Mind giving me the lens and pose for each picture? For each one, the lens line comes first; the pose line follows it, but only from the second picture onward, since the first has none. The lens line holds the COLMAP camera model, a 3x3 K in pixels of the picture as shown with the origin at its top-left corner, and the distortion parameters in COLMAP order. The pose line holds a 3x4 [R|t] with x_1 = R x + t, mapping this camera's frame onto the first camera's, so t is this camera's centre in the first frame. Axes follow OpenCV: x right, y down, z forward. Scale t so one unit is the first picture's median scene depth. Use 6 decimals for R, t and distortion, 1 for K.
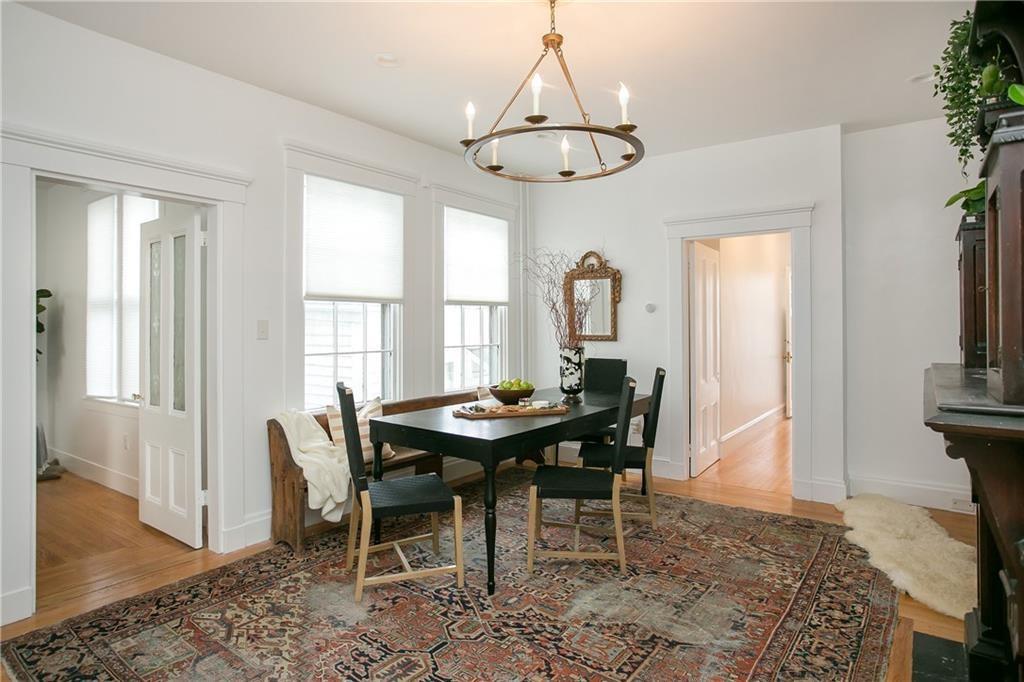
lens RADIAL K [[573.9, 0, 511.8], [0, 573.9, 321.9], [0, 0, 1]] dist [-0.059321, 0.040833]
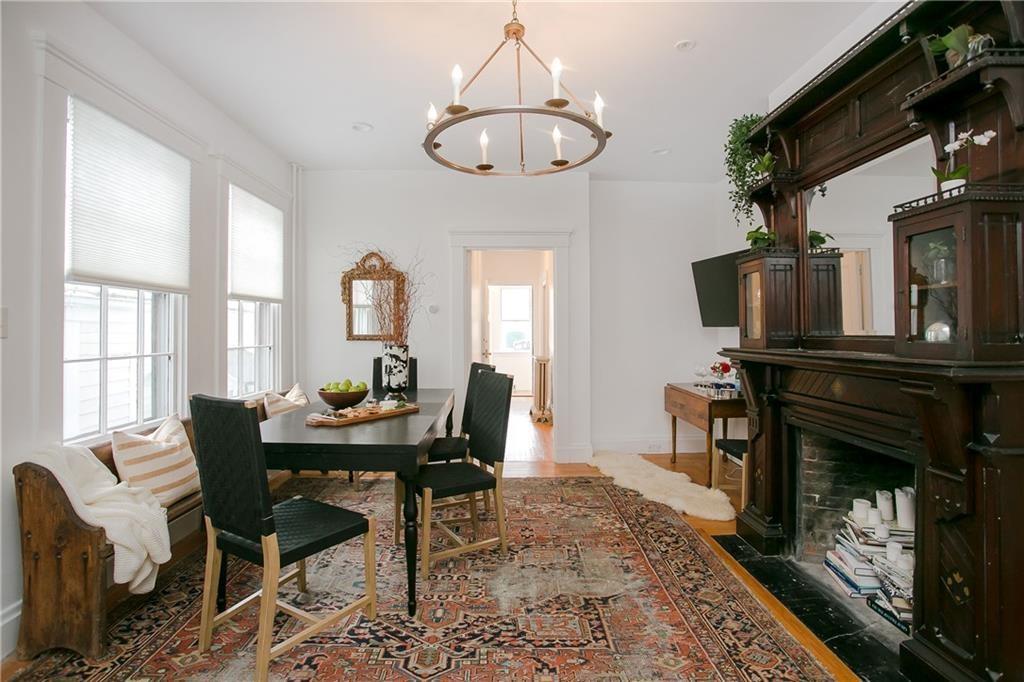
lens RADIAL K [[503.5, 0, 514.5], [0, 503.5, 324.4], [0, 0, 1]] dist [-0.060659, 0.025828]
pose [[0.785618, 0.007851, 0.618662, -0.352300], [-0.002047, 0.999947, -0.010090, 0.021583], [-0.618708, 0.006660, 0.785593, 0.245417]]
